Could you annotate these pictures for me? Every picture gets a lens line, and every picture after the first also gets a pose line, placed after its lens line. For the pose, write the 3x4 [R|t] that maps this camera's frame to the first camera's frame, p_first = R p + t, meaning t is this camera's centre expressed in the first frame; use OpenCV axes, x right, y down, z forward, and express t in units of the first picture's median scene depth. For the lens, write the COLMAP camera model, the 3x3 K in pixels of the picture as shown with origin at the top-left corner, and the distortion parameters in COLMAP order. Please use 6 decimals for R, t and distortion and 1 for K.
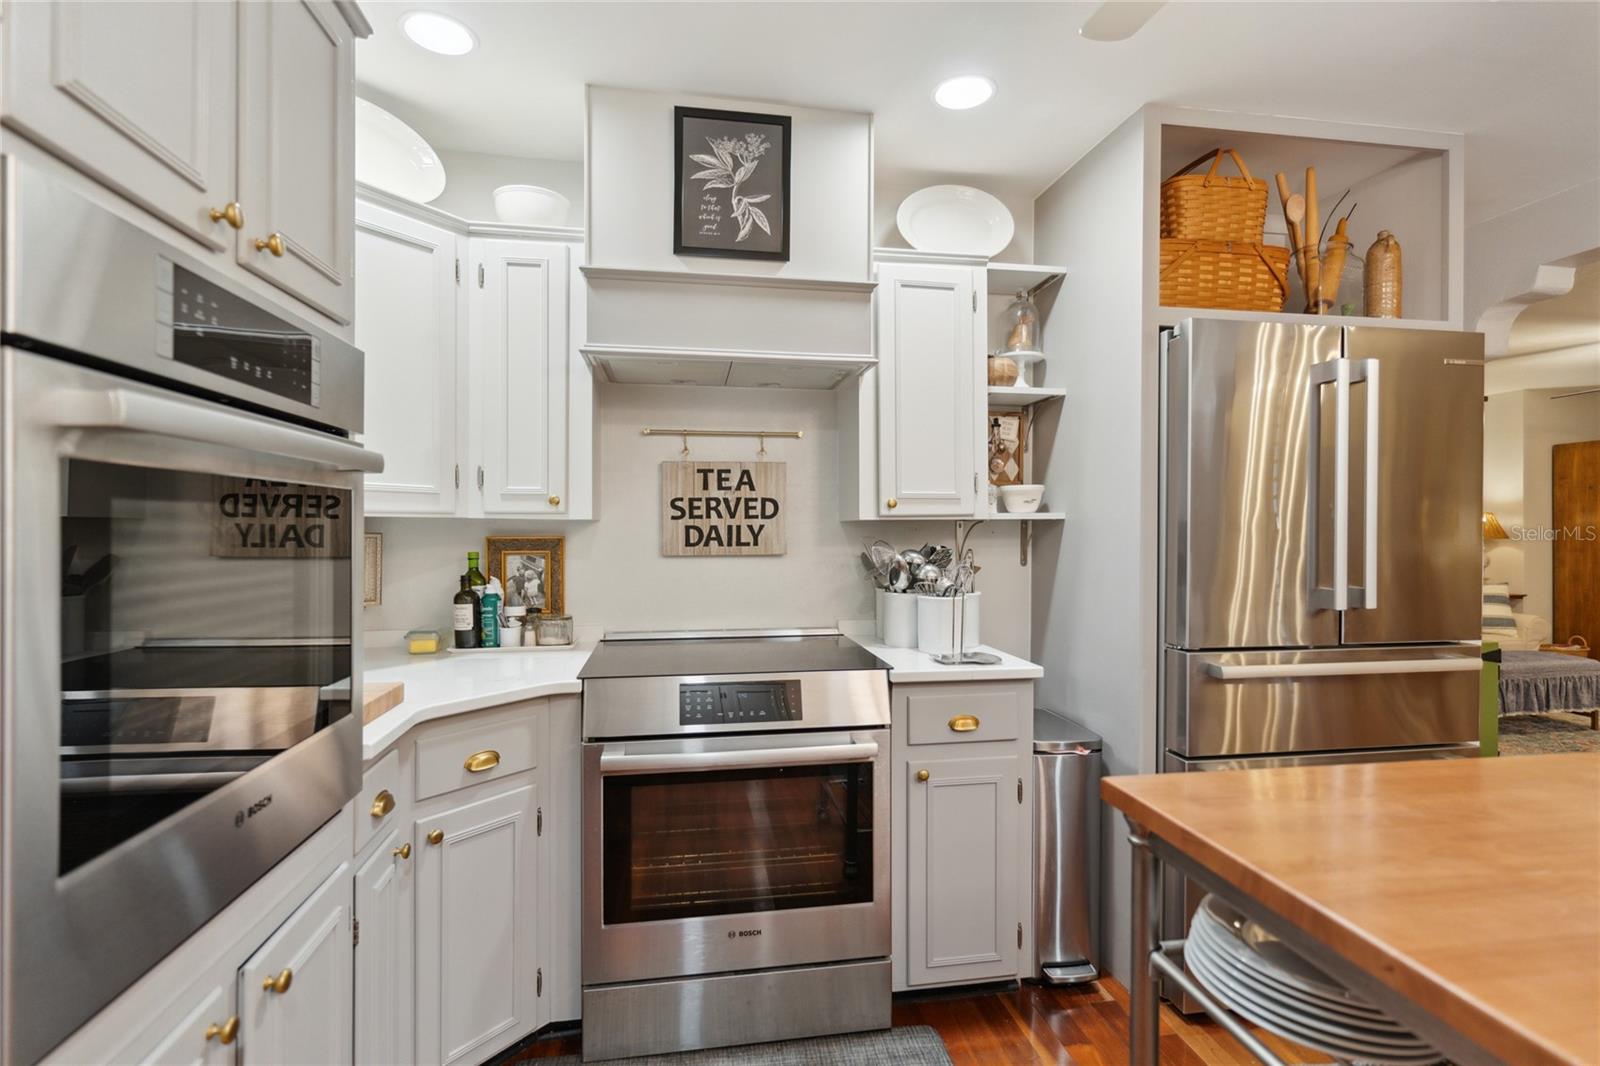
lens RADIAL K [[773.1, 0, 794.8], [0, 773.1, 529.8], [0, 0, 1]] dist [-0.004324, 0.001324]
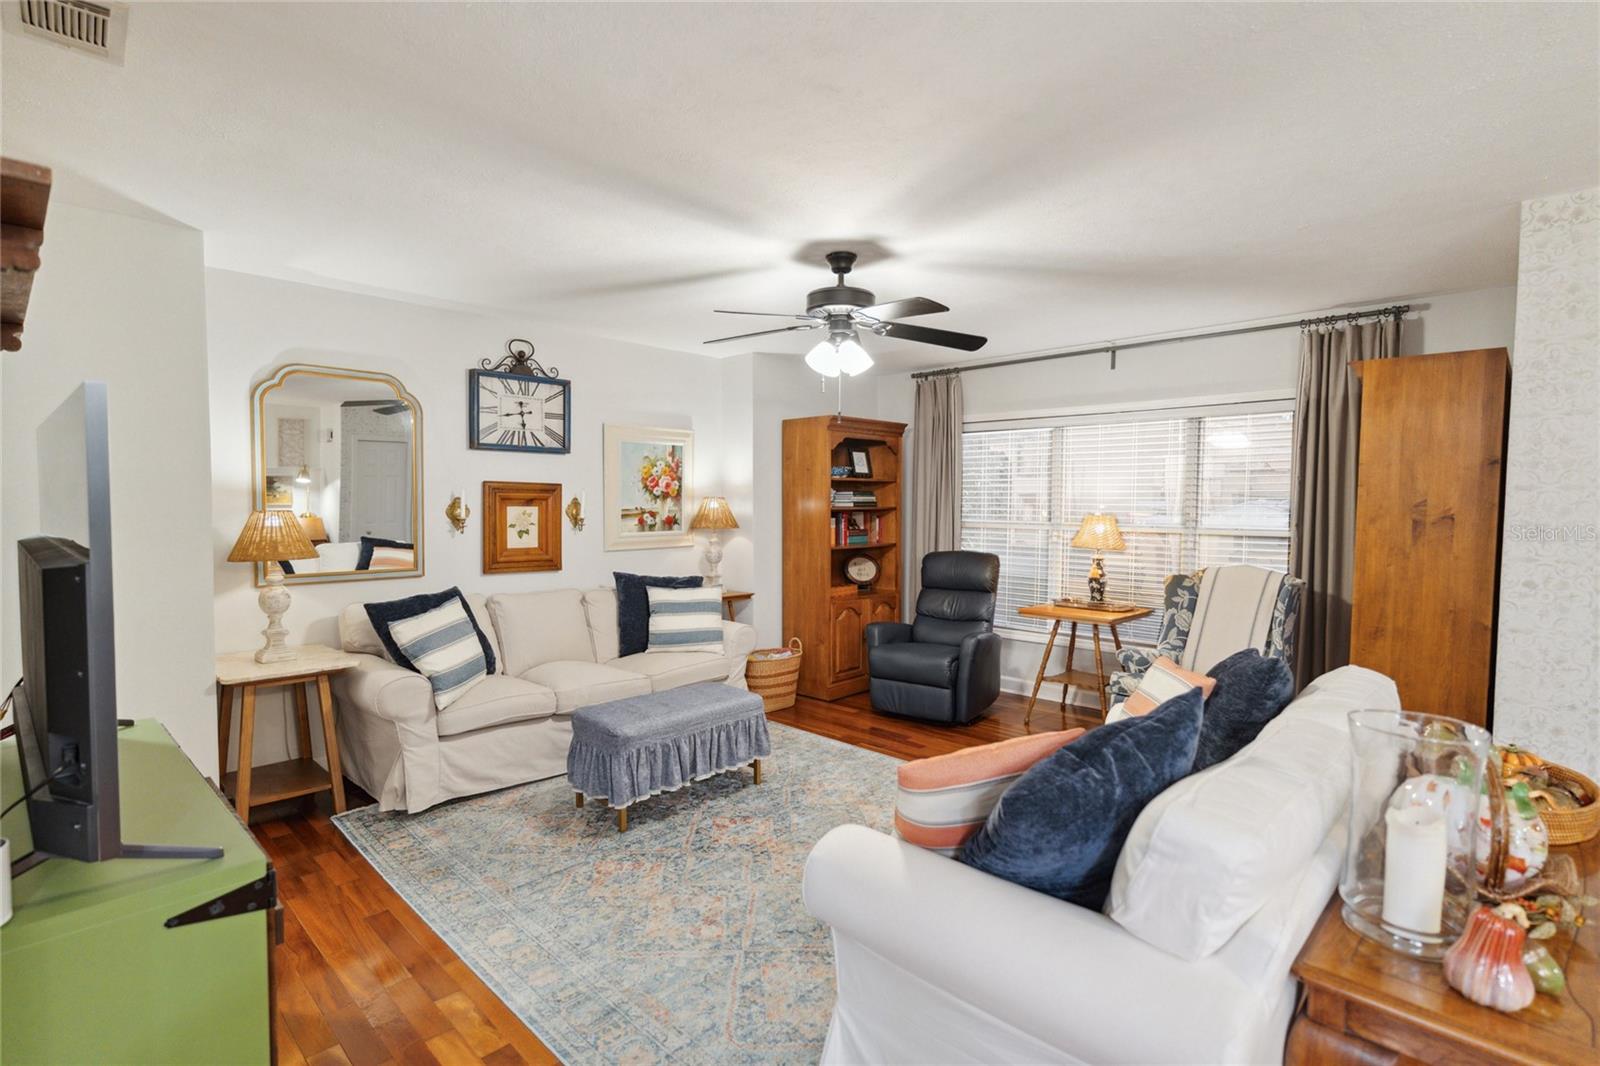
lens RADIAL K [[773.1, 0, 804.8], [0, 773.1, 528.4], [0, 0, 1]] dist [-0.004324, 0.001324]
pose [[0.799851, -0.018858, 0.599903, 1.314720], [-0.004042, 0.999314, 0.036803, -0.054276], [-0.600186, -0.031862, 0.799226, 0.767284]]
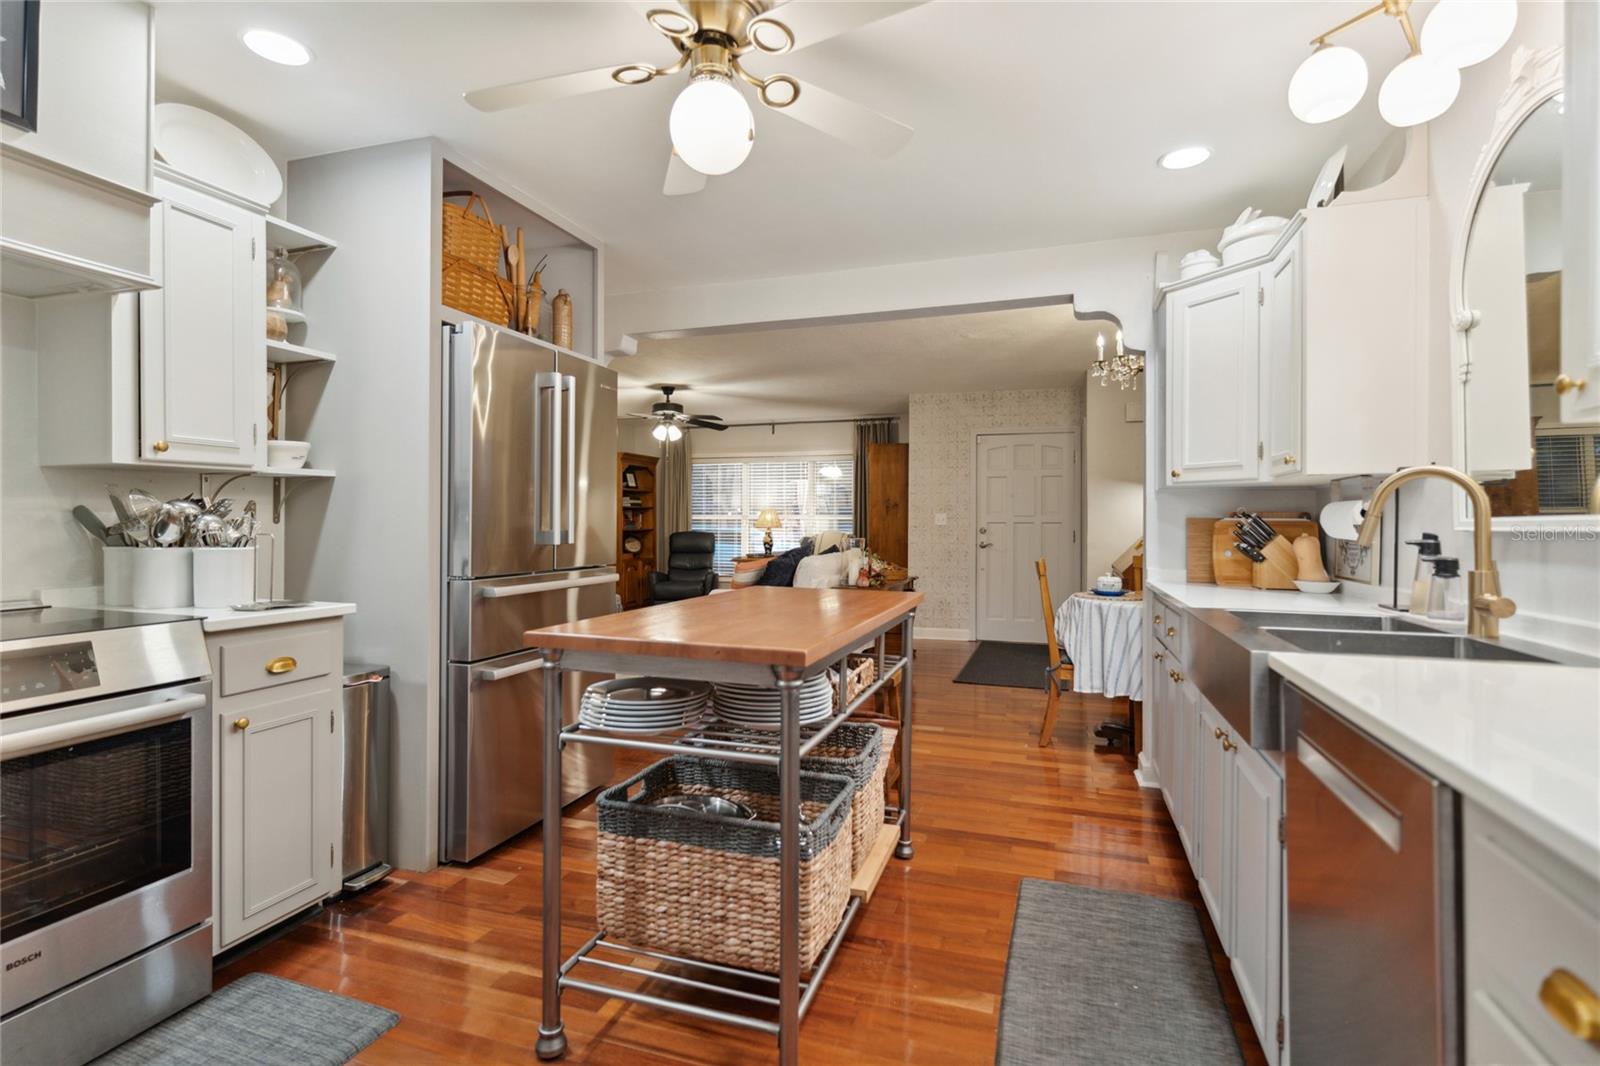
lens RADIAL K [[773.1, 0, 802.8], [0, 773.1, 522.1], [0, 0, 1]] dist [-0.004324, 0.001324]
pose [[0.459399, 0.001267, 0.888229, -0.325929], [-0.001704, 0.999998, -0.000545, 0.052584], [-0.888228, -0.001263, 0.459400, -0.073154]]
